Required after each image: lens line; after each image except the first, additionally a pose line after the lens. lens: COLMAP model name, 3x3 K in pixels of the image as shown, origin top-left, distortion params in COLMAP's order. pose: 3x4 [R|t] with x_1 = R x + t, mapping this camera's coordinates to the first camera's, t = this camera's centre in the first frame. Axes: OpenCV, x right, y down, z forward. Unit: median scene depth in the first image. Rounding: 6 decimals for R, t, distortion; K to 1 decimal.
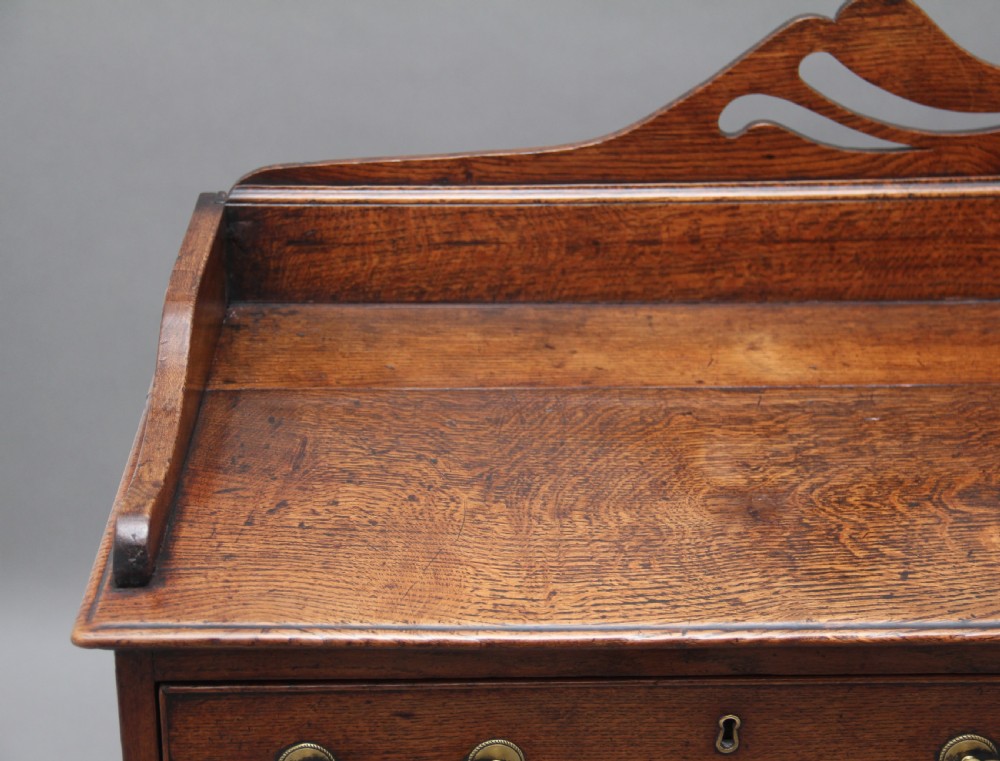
lens RADIAL K [[2115.8, 0, 504.4], [0, 2115.8, 376.2], [0, 0, 1]] dist [0.214069, 0.000000]
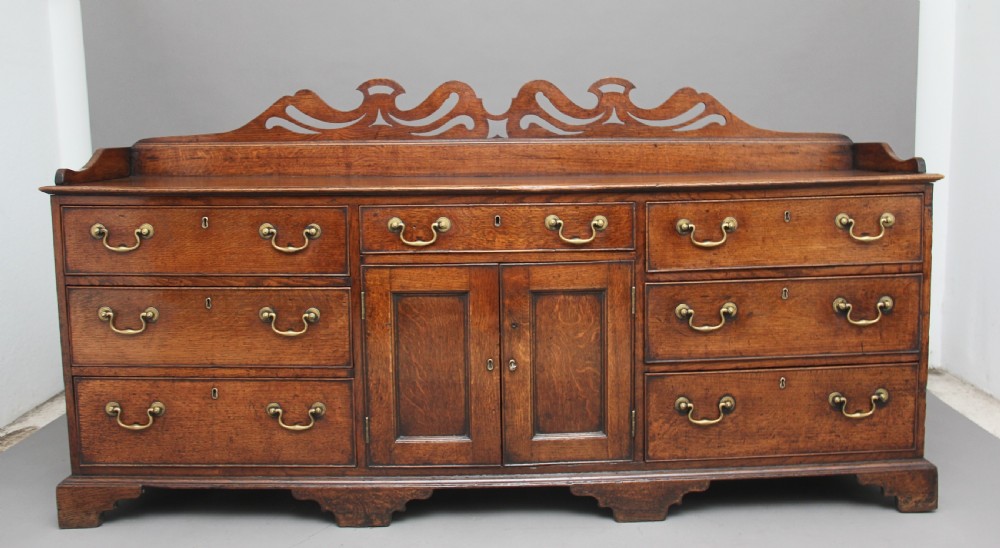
lens RADIAL K [[1034.3, 0, 499.4], [0, 1034.3, 279.6], [0, 0, 1]] dist [-0.030591, 0.000000]
pose [[0.999225, -0.002462, -0.039290, 0.571178], [-0.009053, 0.956922, -0.290203, 0.644609], [0.038312, 0.290334, 0.956158, -0.601274]]
